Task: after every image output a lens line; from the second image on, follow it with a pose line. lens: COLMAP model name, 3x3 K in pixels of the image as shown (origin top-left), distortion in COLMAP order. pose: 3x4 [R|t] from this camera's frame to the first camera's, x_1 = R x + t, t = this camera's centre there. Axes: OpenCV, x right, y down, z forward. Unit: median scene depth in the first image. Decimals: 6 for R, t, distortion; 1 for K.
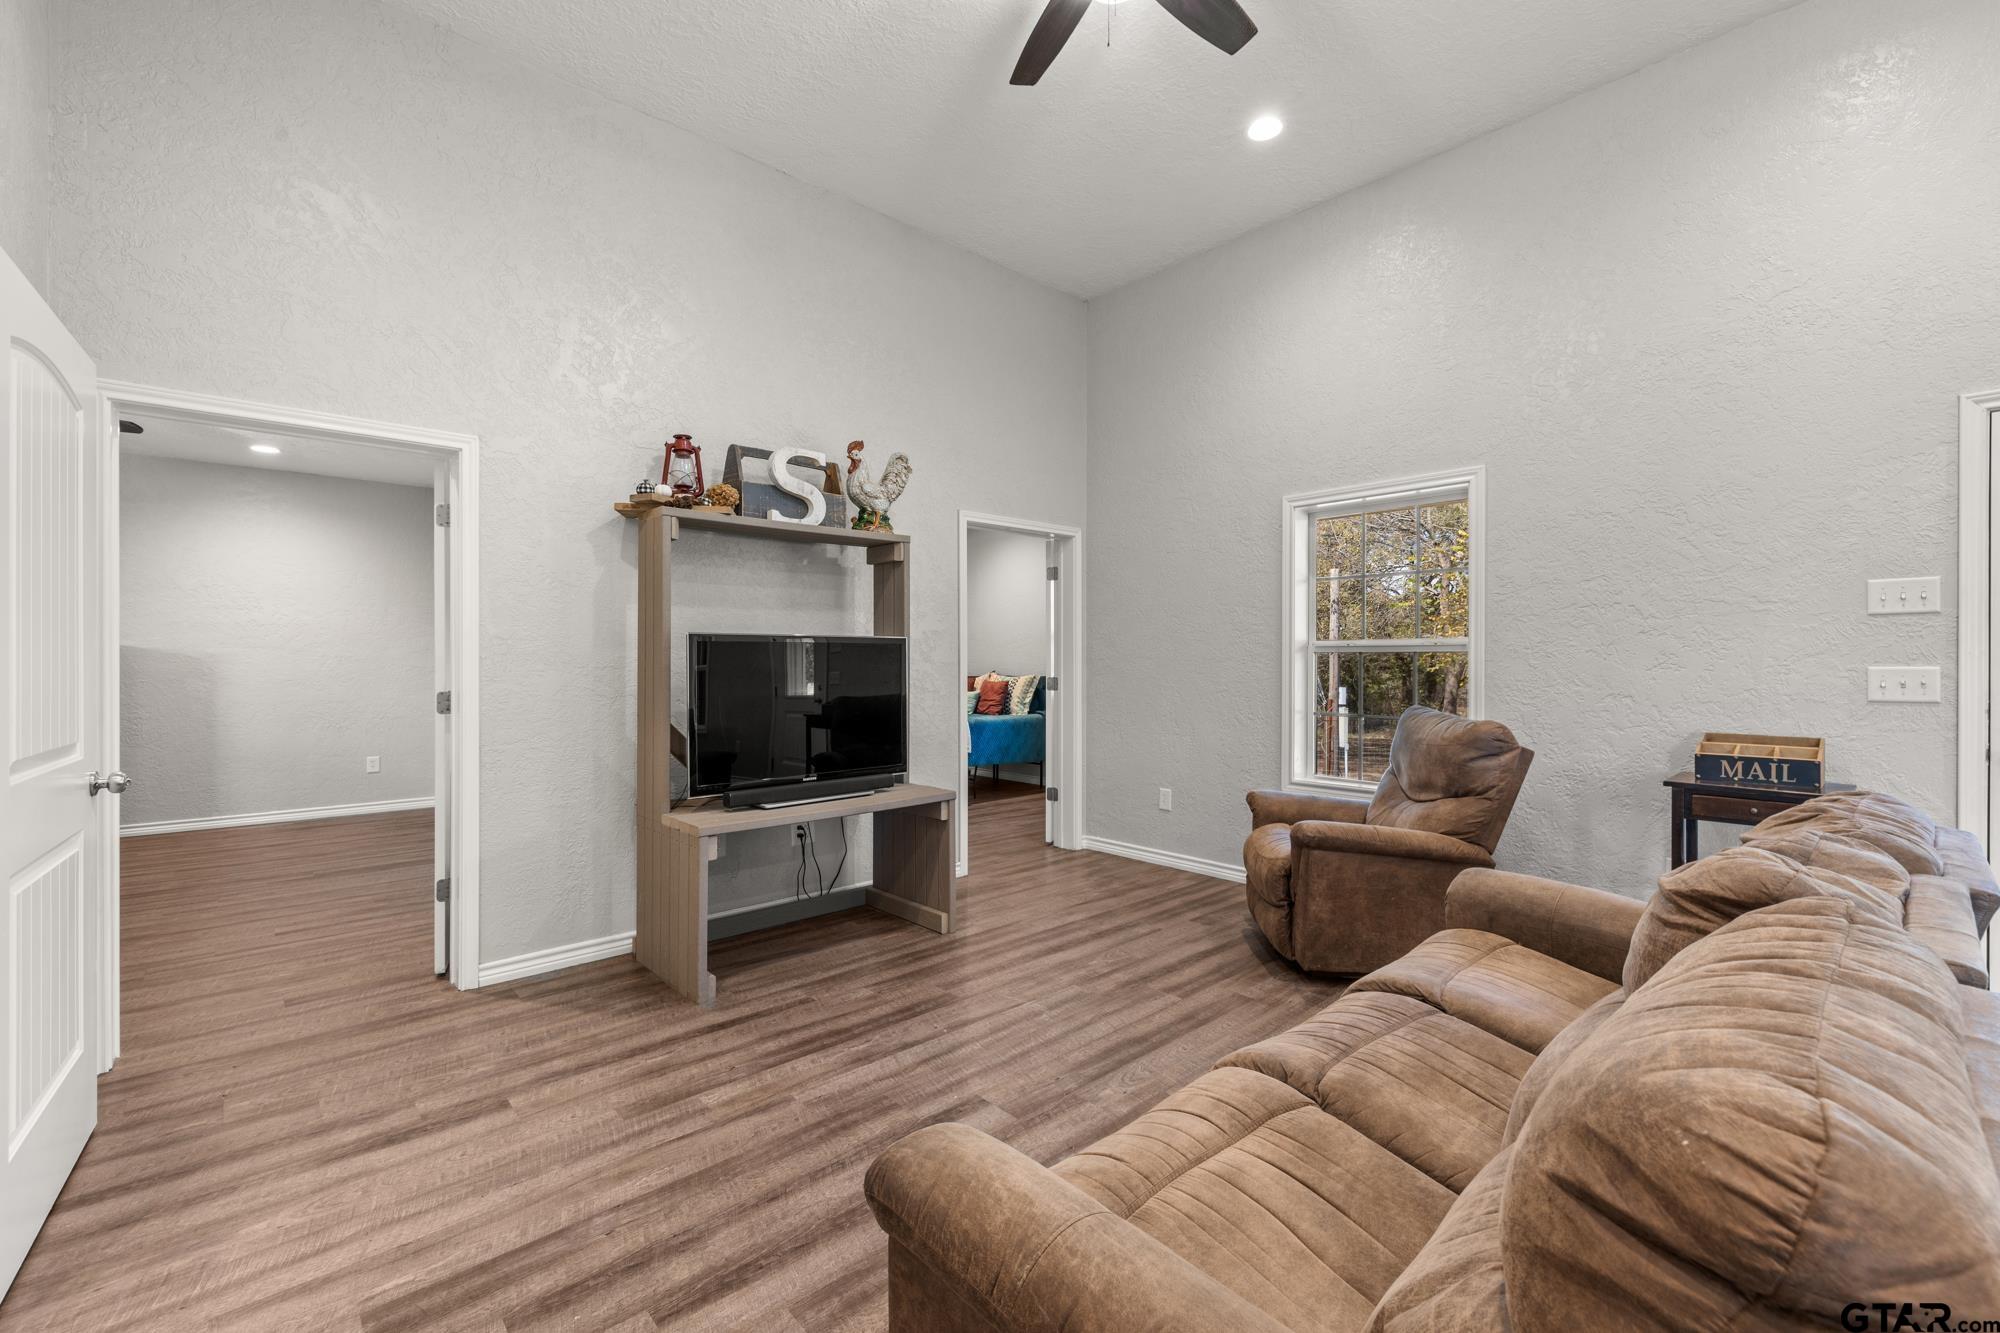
lens RADIAL K [[839.4, 0, 983.3], [0, 839.4, 663.4], [0, 0, 1]] dist [0.000700, 0.000247]
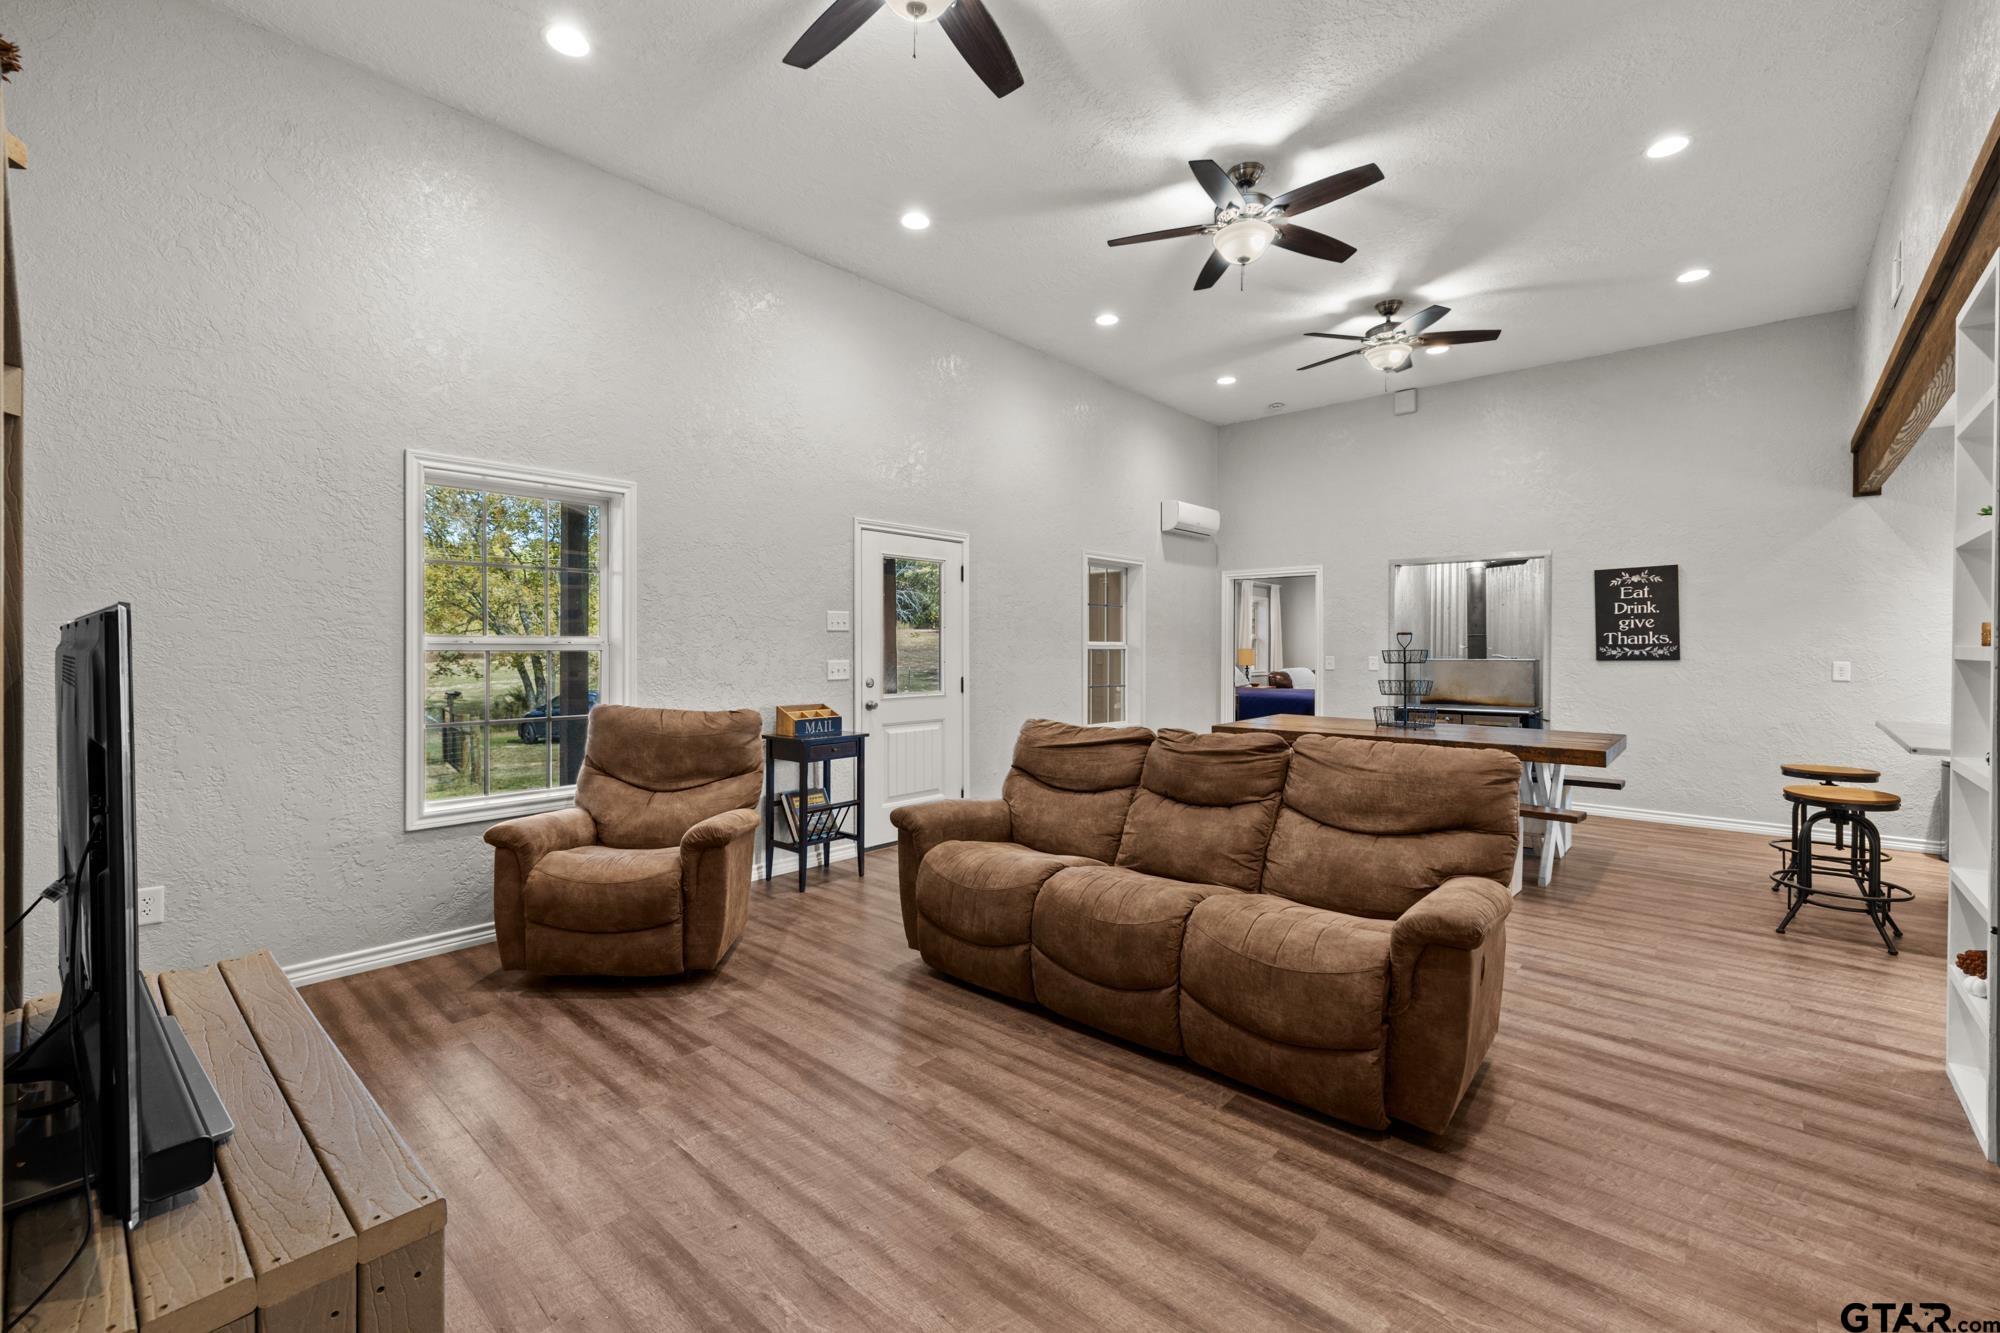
lens RADIAL K [[845.7, 0, 982.8], [0, 845.7, 650.4], [0, 0, 1]] dist [0.002703, 0.000147]
pose [[-0.101397, -0.005355, 0.994832, -0.593007], [0.002920, 0.999980, 0.005680, -0.021767], [-0.994842, 0.003481, -0.101379, 0.694310]]
